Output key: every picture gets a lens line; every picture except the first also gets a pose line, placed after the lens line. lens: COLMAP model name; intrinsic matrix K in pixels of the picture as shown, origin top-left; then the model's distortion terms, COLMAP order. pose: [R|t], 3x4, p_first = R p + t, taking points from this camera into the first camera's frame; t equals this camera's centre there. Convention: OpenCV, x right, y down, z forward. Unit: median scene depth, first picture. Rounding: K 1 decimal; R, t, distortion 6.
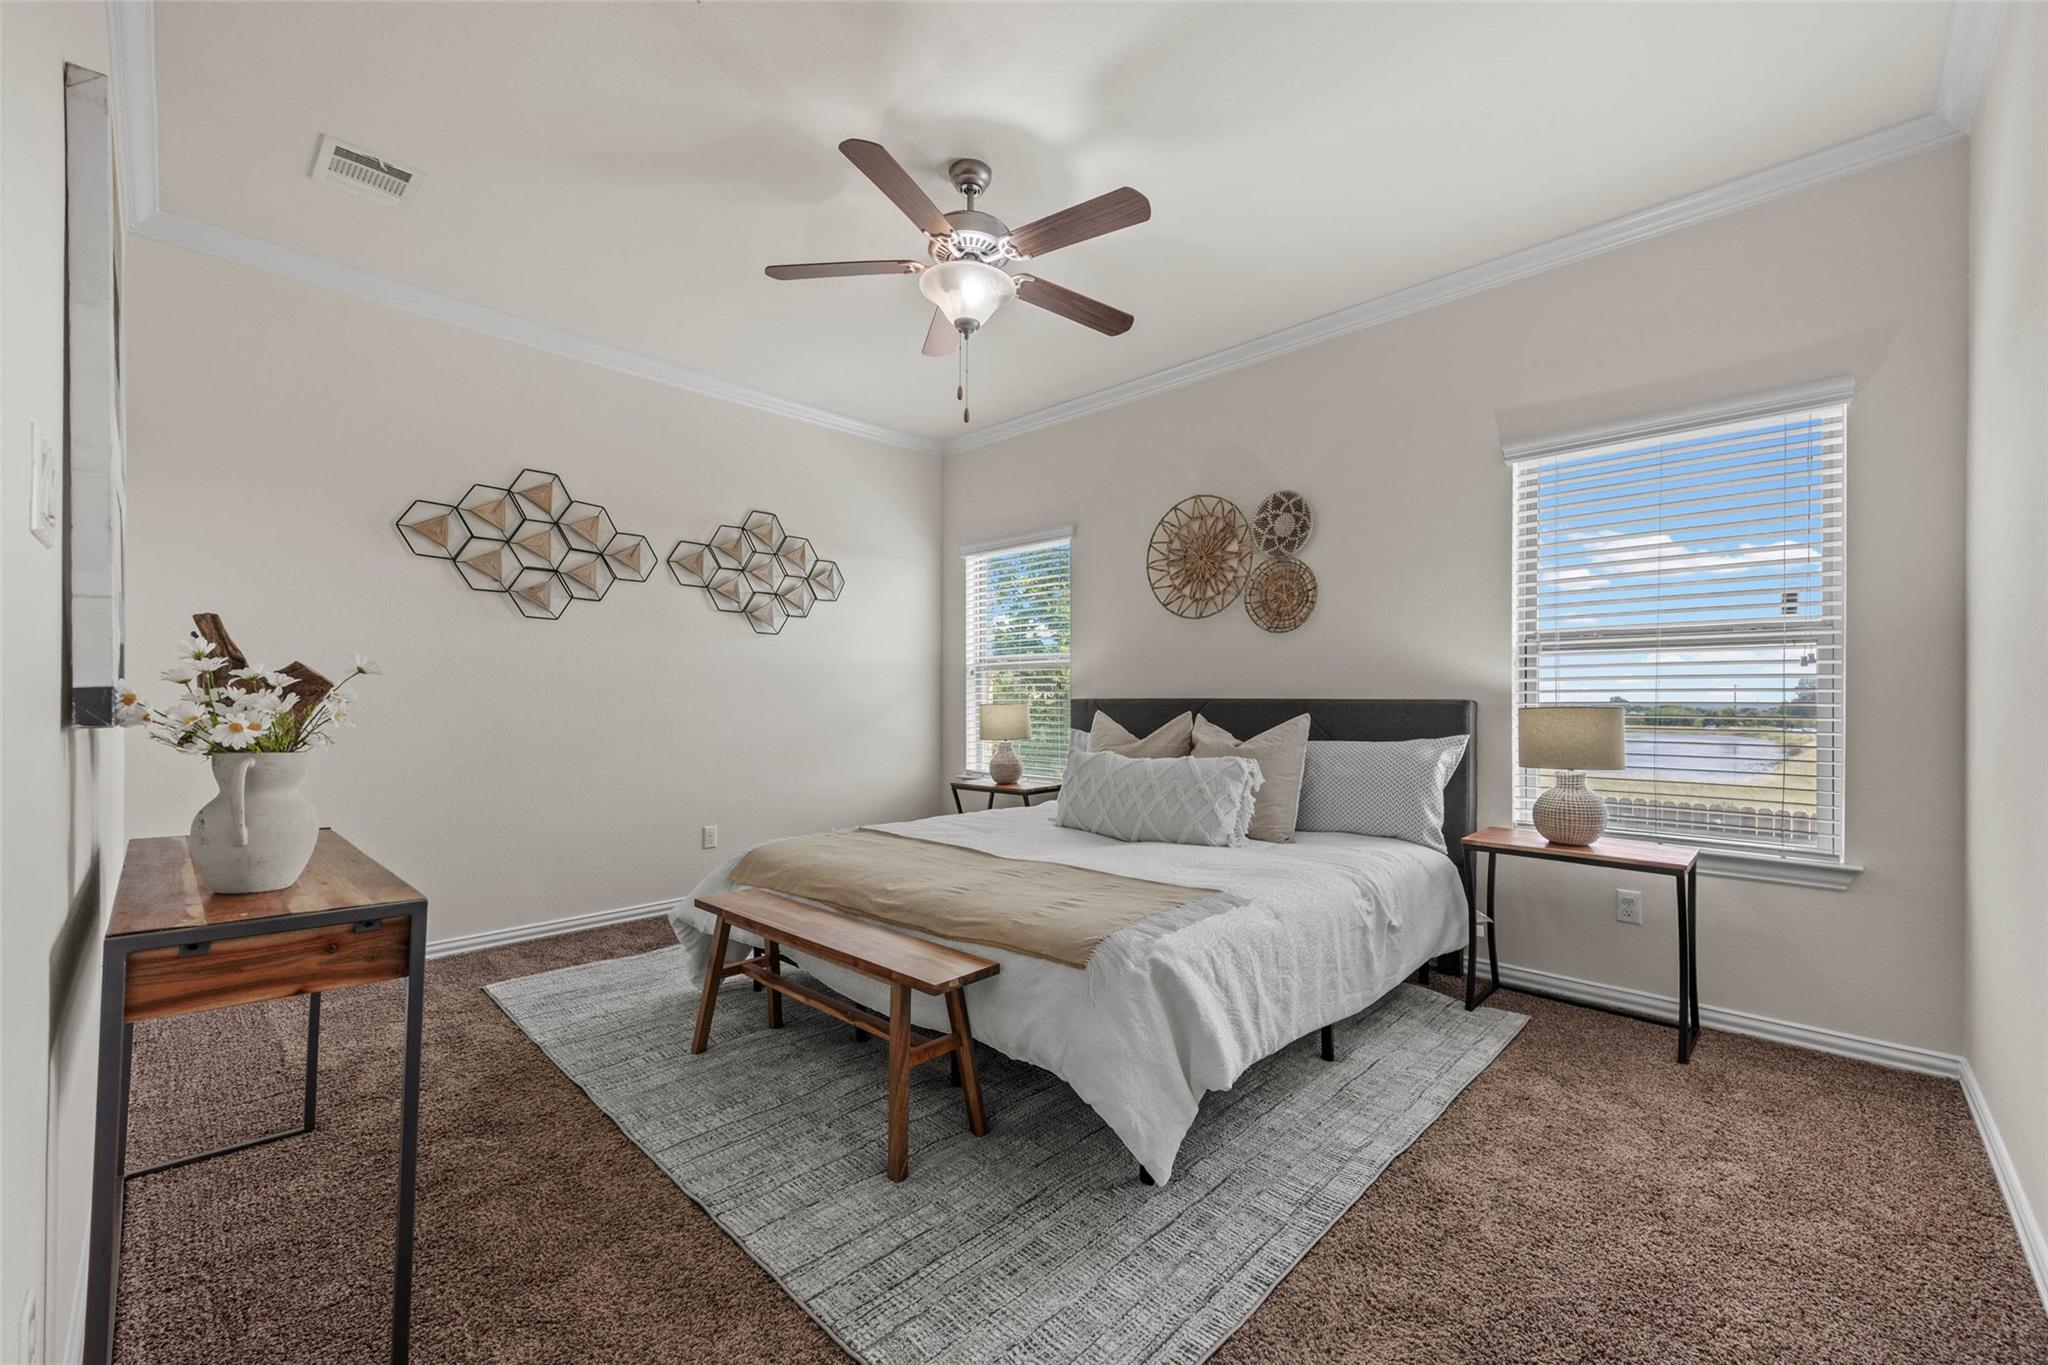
lens RADIAL K [[802.4, 0, 1038.0], [0, 802.4, 687.2], [0, 0, 1]] dist [-0.000891, -0.000678]
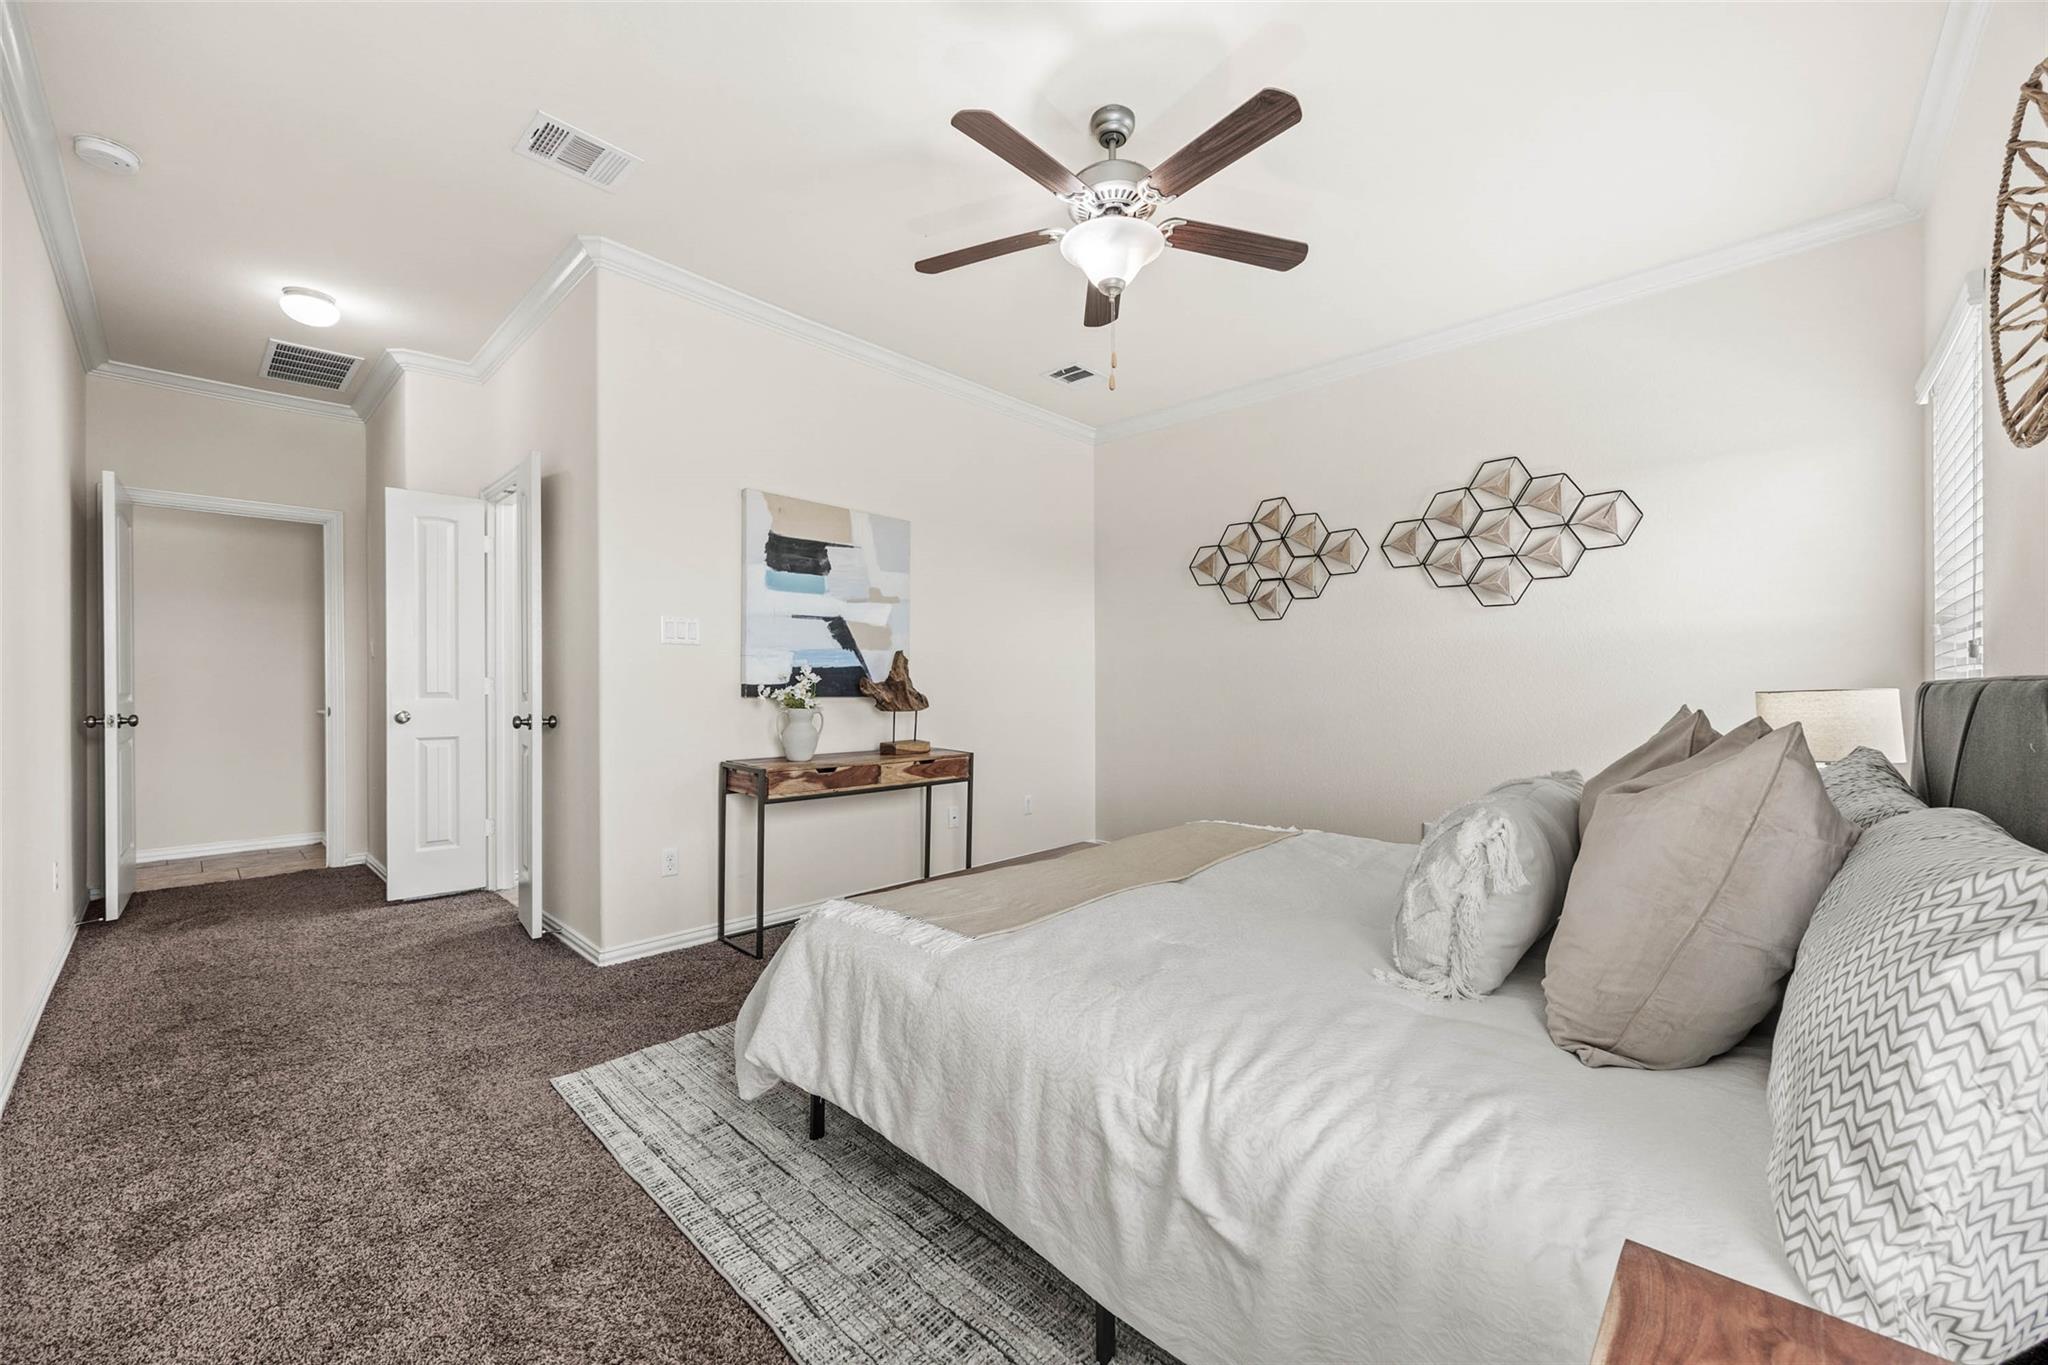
lens RADIAL K [[802.4, 0, 1038.0], [0, 802.4, 687.2], [0, 0, 1]] dist [-0.000891, -0.000678]
pose [[0.003897, -0.002738, -0.999989, 0.597801], [0.017741, 0.999839, -0.002668, 0.018500], [0.999835, -0.017730, 0.003945, 0.595319]]
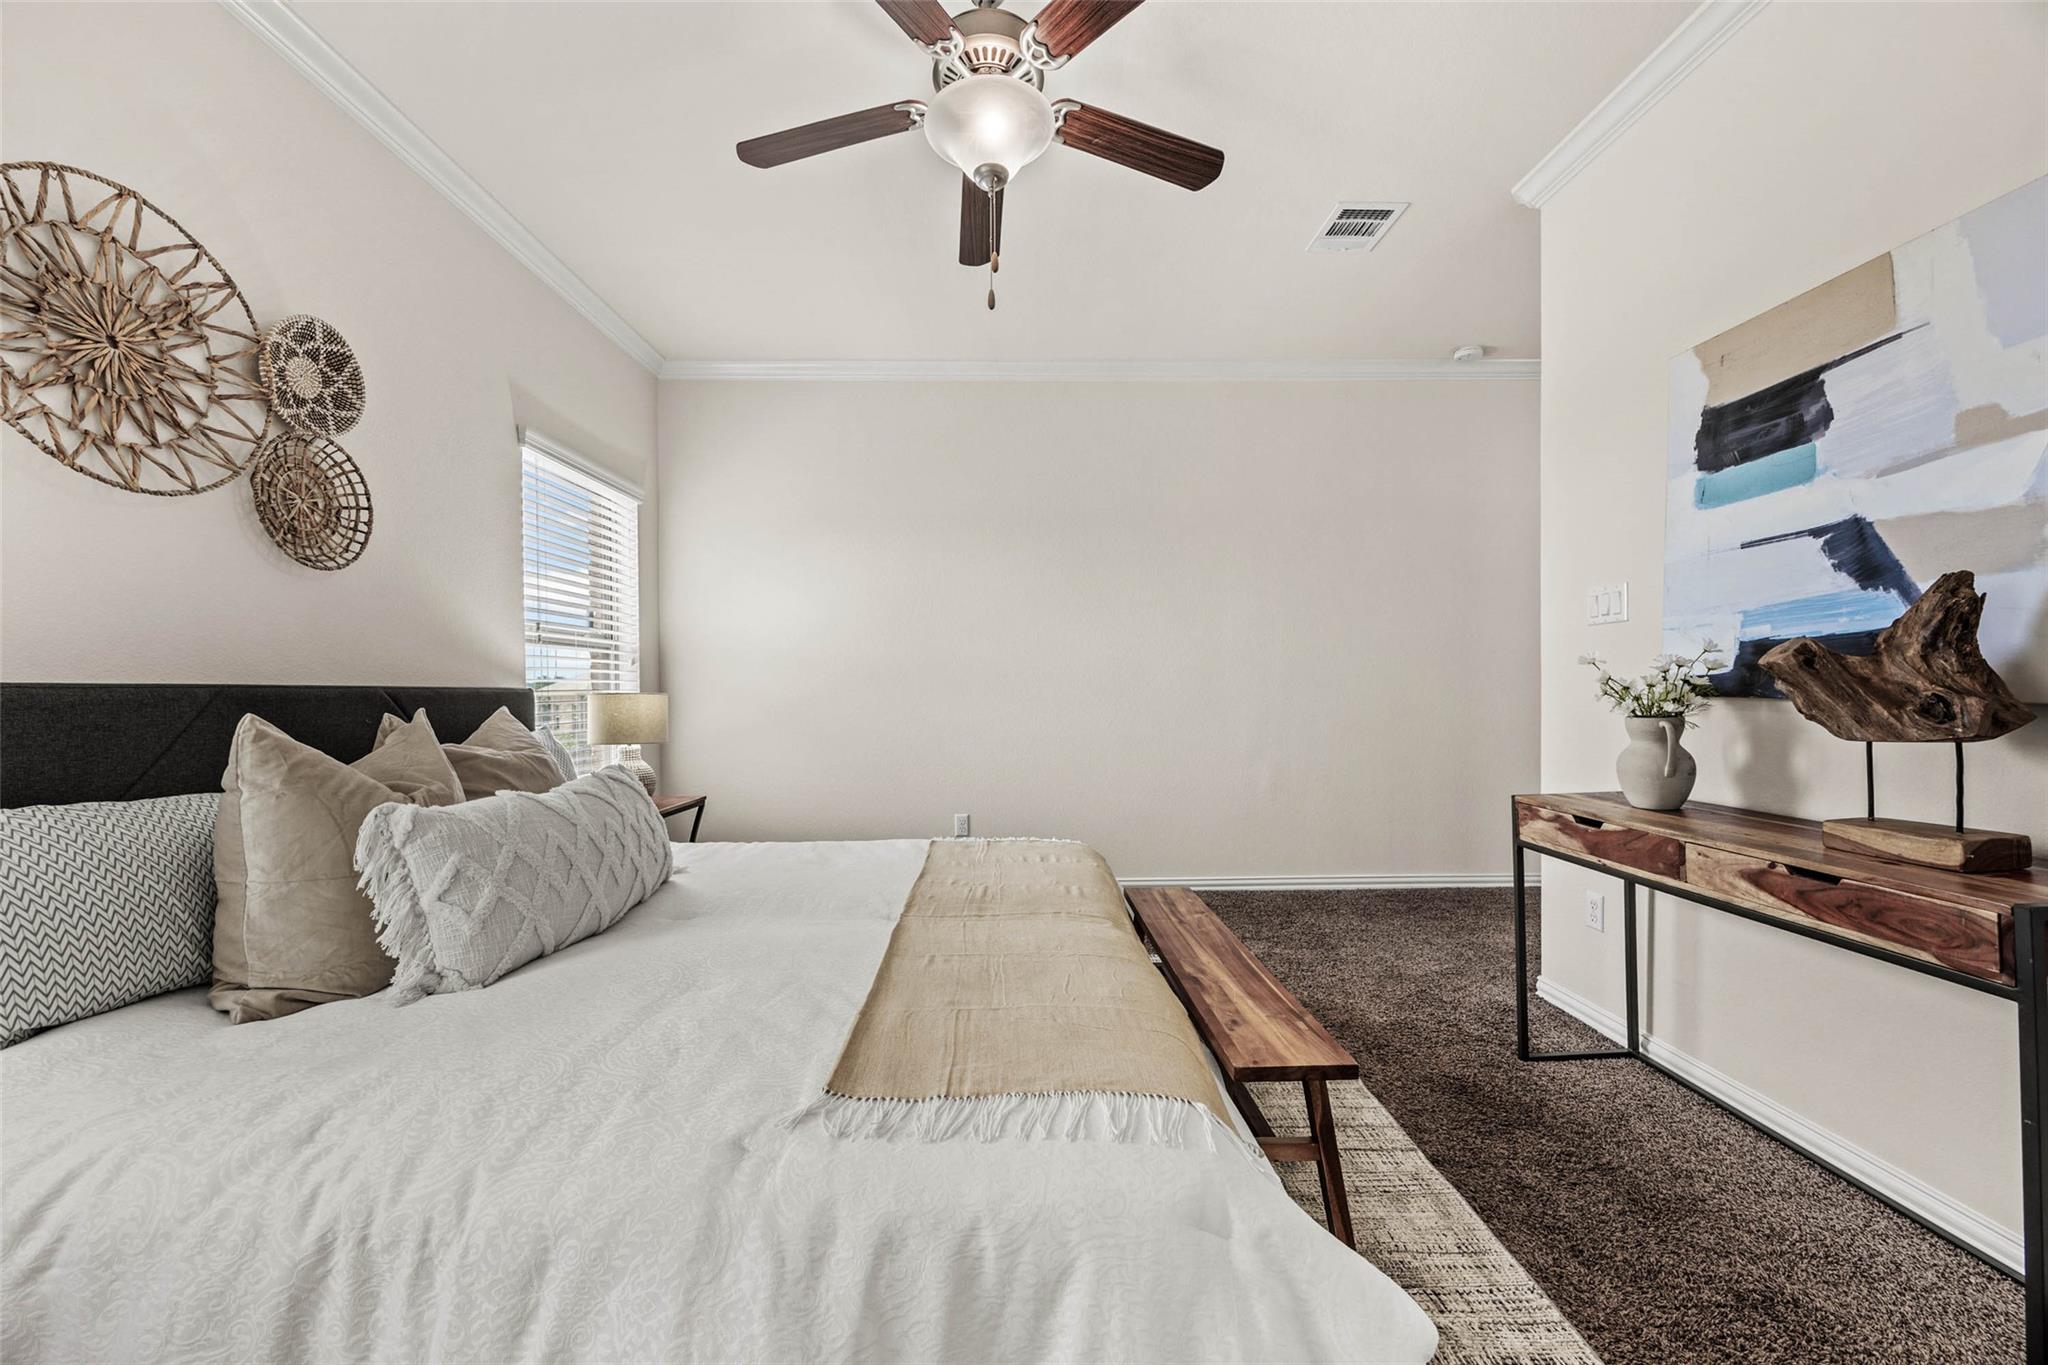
lens RADIAL K [[779.4, 0, 1035.5], [0, 779.4, 686.9], [0, 0, 1]] dist [0.000805, 0.000005]
pose [[-0.700206, 0.008232, 0.713893, -0.430878], [0.000397, 0.999938, -0.011141, 0.021239], [-0.713940, -0.007517, -0.700166, 0.988005]]
